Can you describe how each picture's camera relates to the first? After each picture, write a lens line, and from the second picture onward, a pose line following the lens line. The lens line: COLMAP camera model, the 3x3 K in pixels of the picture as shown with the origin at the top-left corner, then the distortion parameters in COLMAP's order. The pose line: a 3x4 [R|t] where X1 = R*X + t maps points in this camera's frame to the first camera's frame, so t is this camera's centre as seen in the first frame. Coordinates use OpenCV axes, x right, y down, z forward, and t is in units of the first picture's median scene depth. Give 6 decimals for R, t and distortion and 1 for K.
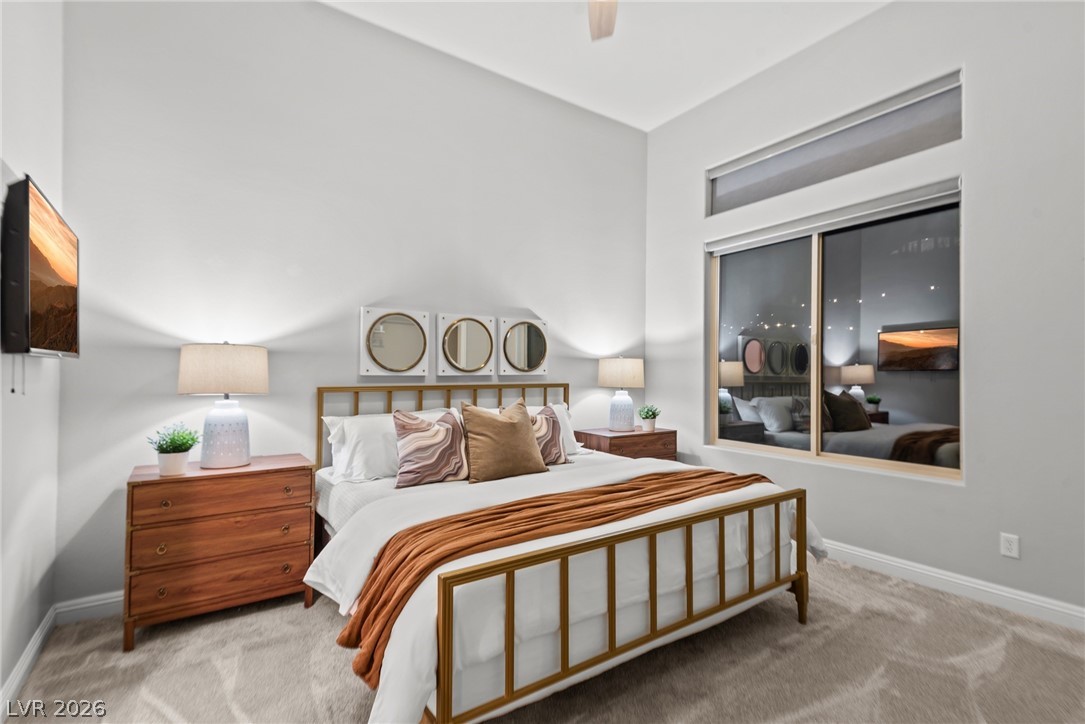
lens RADIAL K [[507.1, 0, 560.6], [0, 507.1, 366.4], [0, 0, 1]] dist [0.044660, -0.017623]
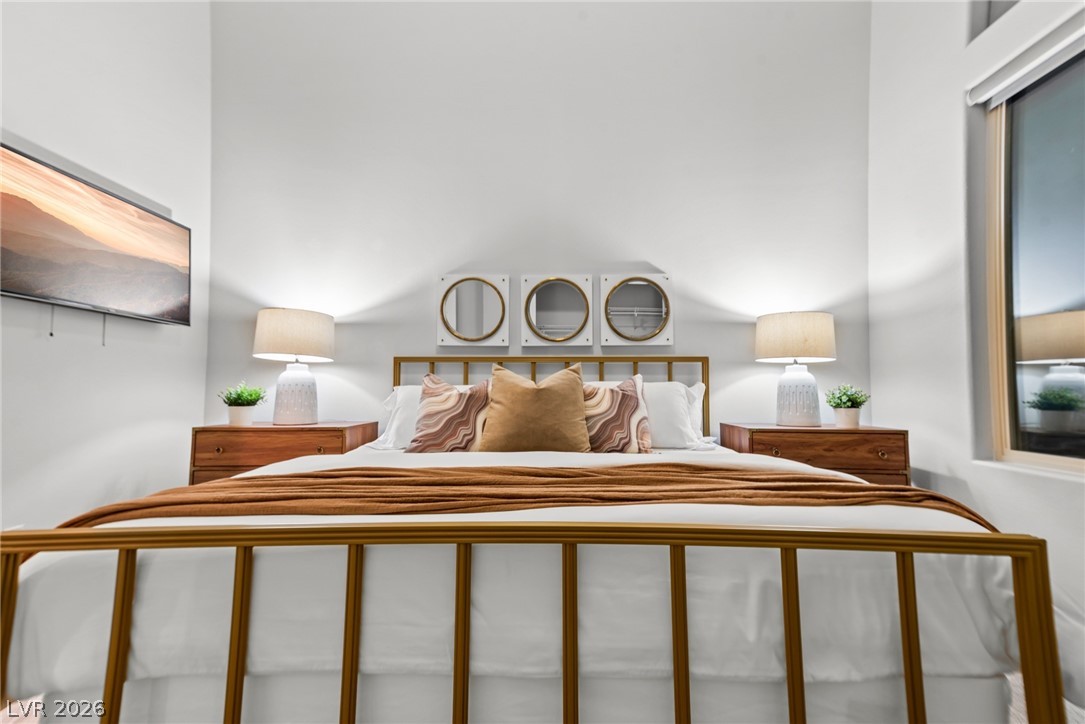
lens RADIAL K [[497.2, 0, 544.5], [0, 497.2, 363.1], [0, 0, 1]] dist [0.094992, -0.000139]
pose [[0.804550, -0.036224, -0.592780, 0.319813], [0.009439, 0.998792, -0.048224, 0.095545], [0.593810, 0.033203, 0.803920, 0.354359]]
